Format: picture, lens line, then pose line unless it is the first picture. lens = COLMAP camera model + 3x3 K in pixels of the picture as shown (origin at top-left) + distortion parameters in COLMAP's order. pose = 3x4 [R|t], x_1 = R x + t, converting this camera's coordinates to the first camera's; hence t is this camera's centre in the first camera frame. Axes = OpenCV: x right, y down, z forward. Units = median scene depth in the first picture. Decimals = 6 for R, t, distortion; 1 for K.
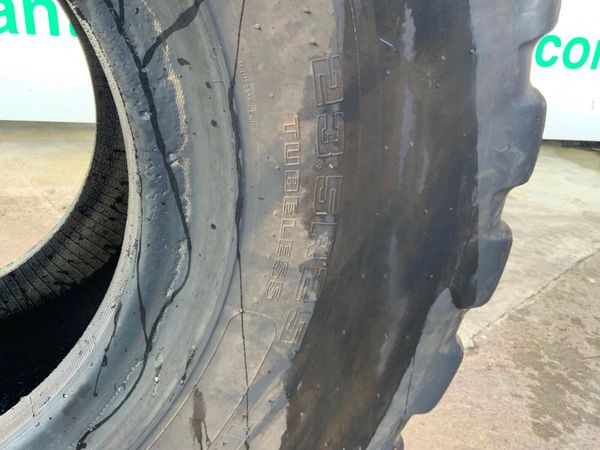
lens RADIAL K [[496.3, 0, 300.3], [0, 496.3, 226.5], [0, 0, 1]] dist [0.122593, -0.236744]
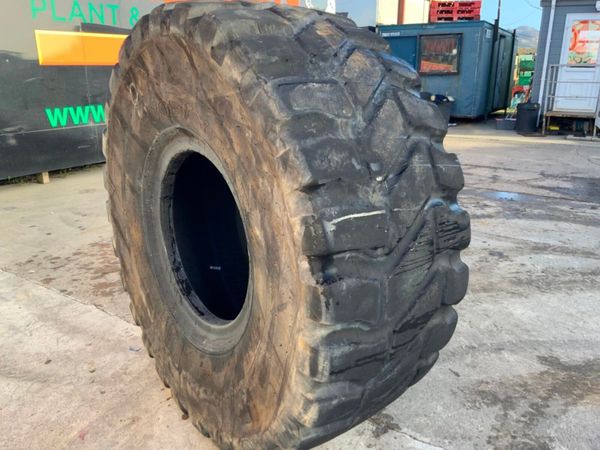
lens RADIAL K [[496.3, 0, 300.3], [0, 496.3, 226.5], [0, 0, 1]] dist [0.122593, -0.236744]
pose [[-0.226477, -0.357950, 0.905859, -4.330395], [0.370283, 0.828557, 0.419980, -1.548386], [-0.900888, 0.430540, -0.055107, 0.831630]]
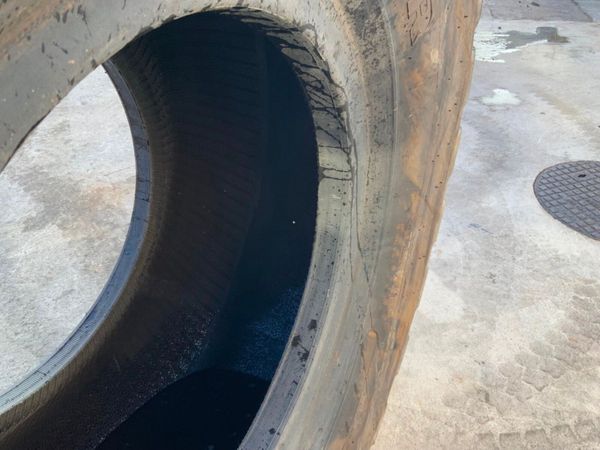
lens RADIAL K [[496.3, 0, 300.3], [0, 496.3, 226.5], [0, 0, 1]] dist [0.122593, -0.236744]
pose [[-0.808844, 0.304089, -0.503291, -0.835860], [-0.267086, 0.572530, 0.775161, -1.266439], [0.523867, 0.761406, -0.381869, 1.600901]]
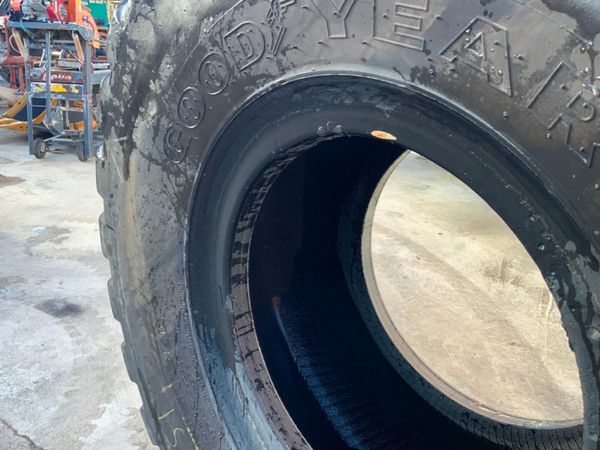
lens RADIAL K [[496.3, 0, 300.3], [0, 496.3, 226.5], [0, 0, 1]] dist [0.122593, -0.236744]
pose [[0.301374, 0.277057, -0.912367, 0.344104], [-0.405436, 0.903281, 0.140374, -0.452006], [0.863015, 0.327601, 0.384554, -0.163224]]
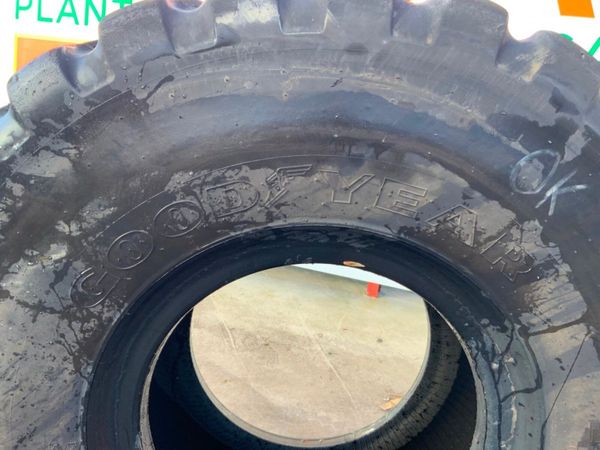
lens RADIAL K [[496.3, 0, 300.3], [0, 496.3, 226.5], [0, 0, 1]] dist [0.122593, -0.236744]
pose [[0.900387, 0.136330, -0.413179, -0.235508], [-0.236207, 0.950675, -0.201057, -0.313770], [0.365389, 0.278625, 0.888178, -1.126844]]
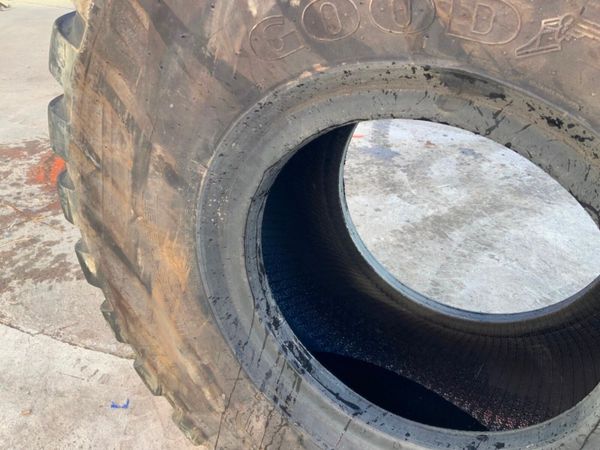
lens RADIAL K [[496.3, 0, 300.3], [0, 496.3, 226.5], [0, 0, 1]] dist [0.122593, -0.236744]
pose [[-0.553411, -0.555850, 0.620296, -1.831602], [0.201697, 0.633134, 0.747302, -1.712331], [-0.808118, 0.538677, -0.238270, 1.796971]]
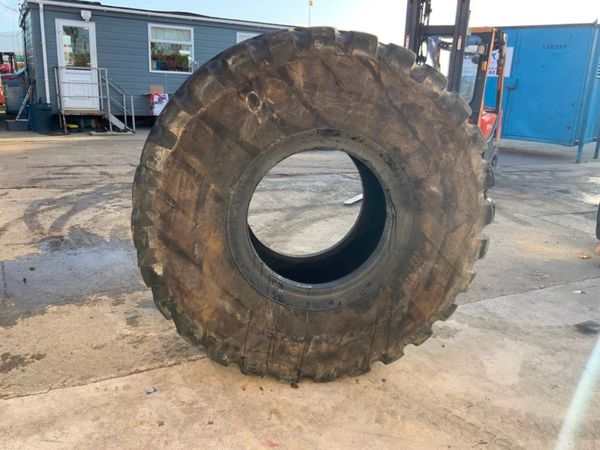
lens RADIAL K [[496.3, 0, 300.3], [0, 496.3, 226.5], [0, 0, 1]] dist [0.122593, -0.236744]
pose [[-0.954934, -0.185794, 0.231476, -1.959544], [0.003827, 0.772087, 0.635505, -2.863512], [-0.296793, 0.607751, -0.736582, 4.360941]]
